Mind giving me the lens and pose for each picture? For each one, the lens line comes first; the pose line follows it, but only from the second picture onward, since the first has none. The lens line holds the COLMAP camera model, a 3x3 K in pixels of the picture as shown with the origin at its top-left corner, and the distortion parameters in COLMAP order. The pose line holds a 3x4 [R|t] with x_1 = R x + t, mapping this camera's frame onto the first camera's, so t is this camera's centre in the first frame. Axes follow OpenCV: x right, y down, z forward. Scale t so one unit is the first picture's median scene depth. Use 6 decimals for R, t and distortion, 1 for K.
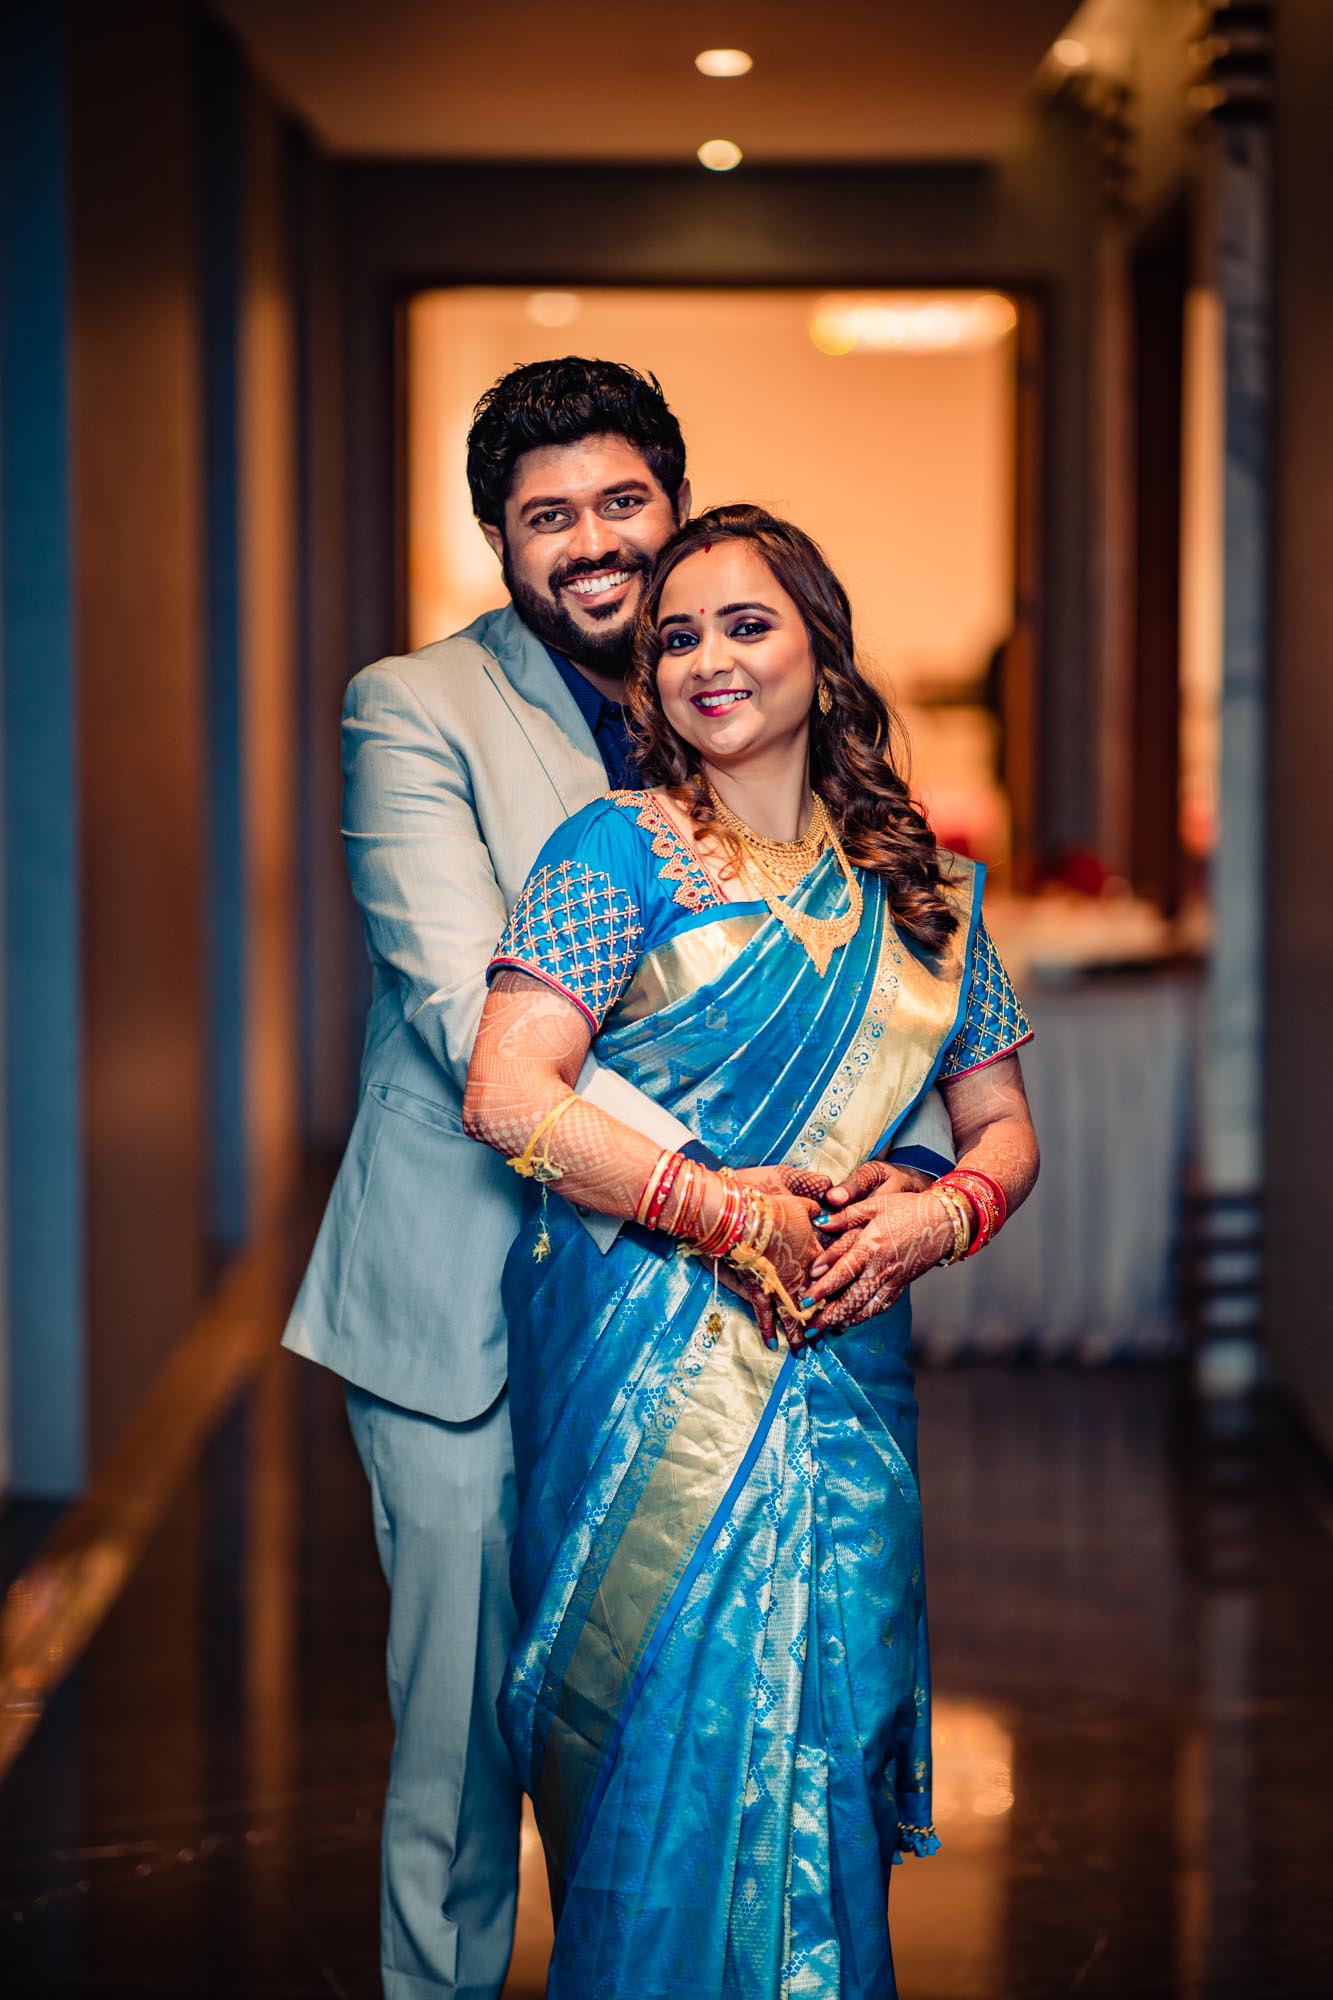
lens RADIAL K [[4833.9, 0, 669.6], [0, 4833.9, 999.8], [0, 0, 1]] dist [0.200671, 0.000000]
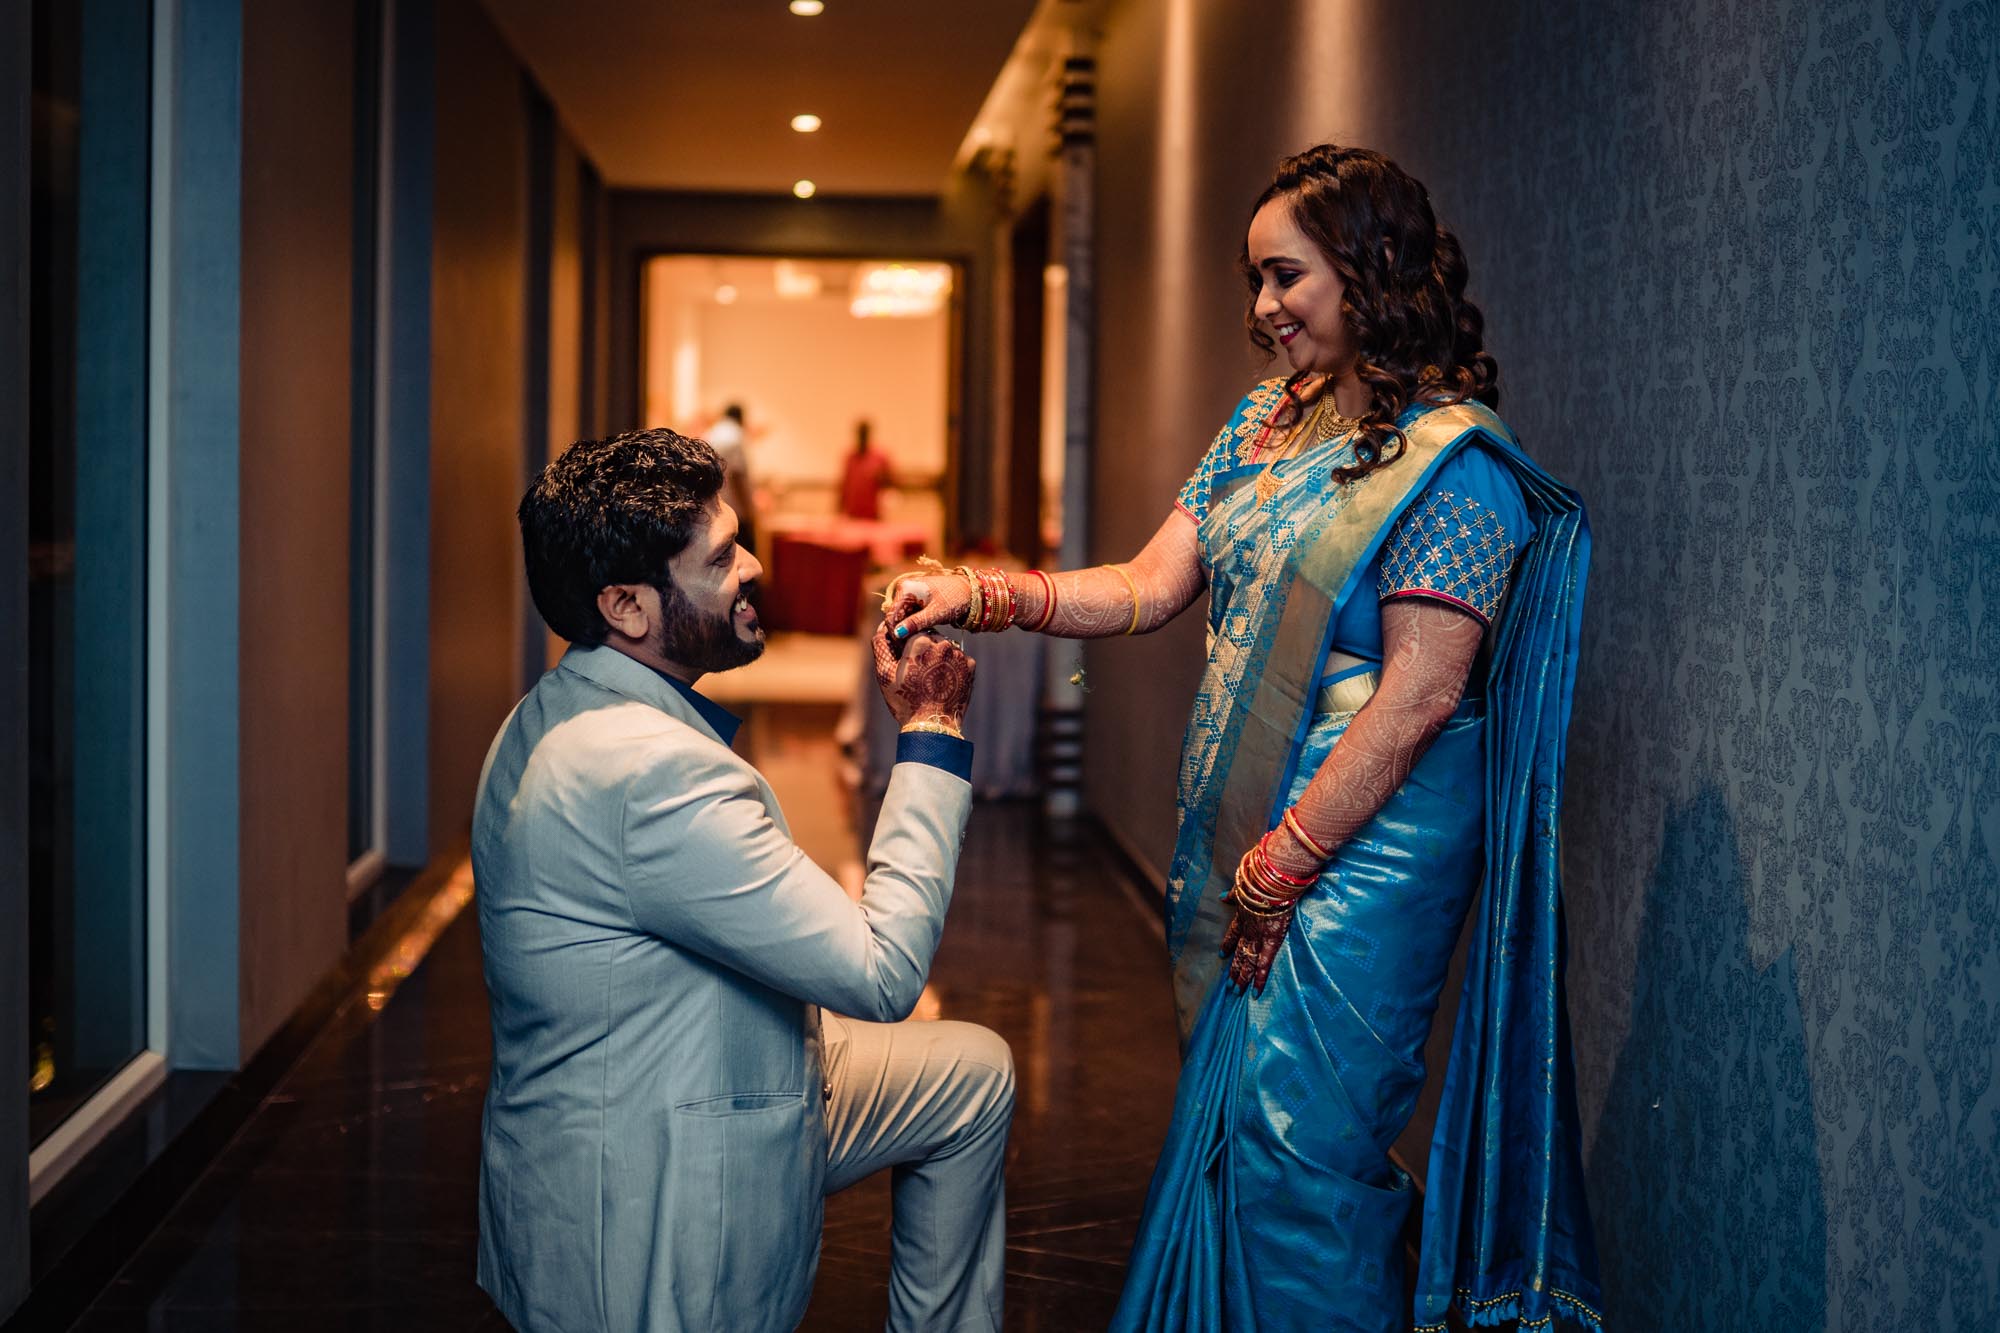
lens RADIAL K [[2028.1, 0, 999.7], [0, 2028.1, 667.5], [0, 0, 1]] dist [-0.122048, 0.000000]
pose [[0.994530, 0.014179, 0.103488, 0.008123], [-0.015100, 0.999853, 0.008124, 0.015258], [-0.103358, -0.009643, 0.994598, 0.194339]]
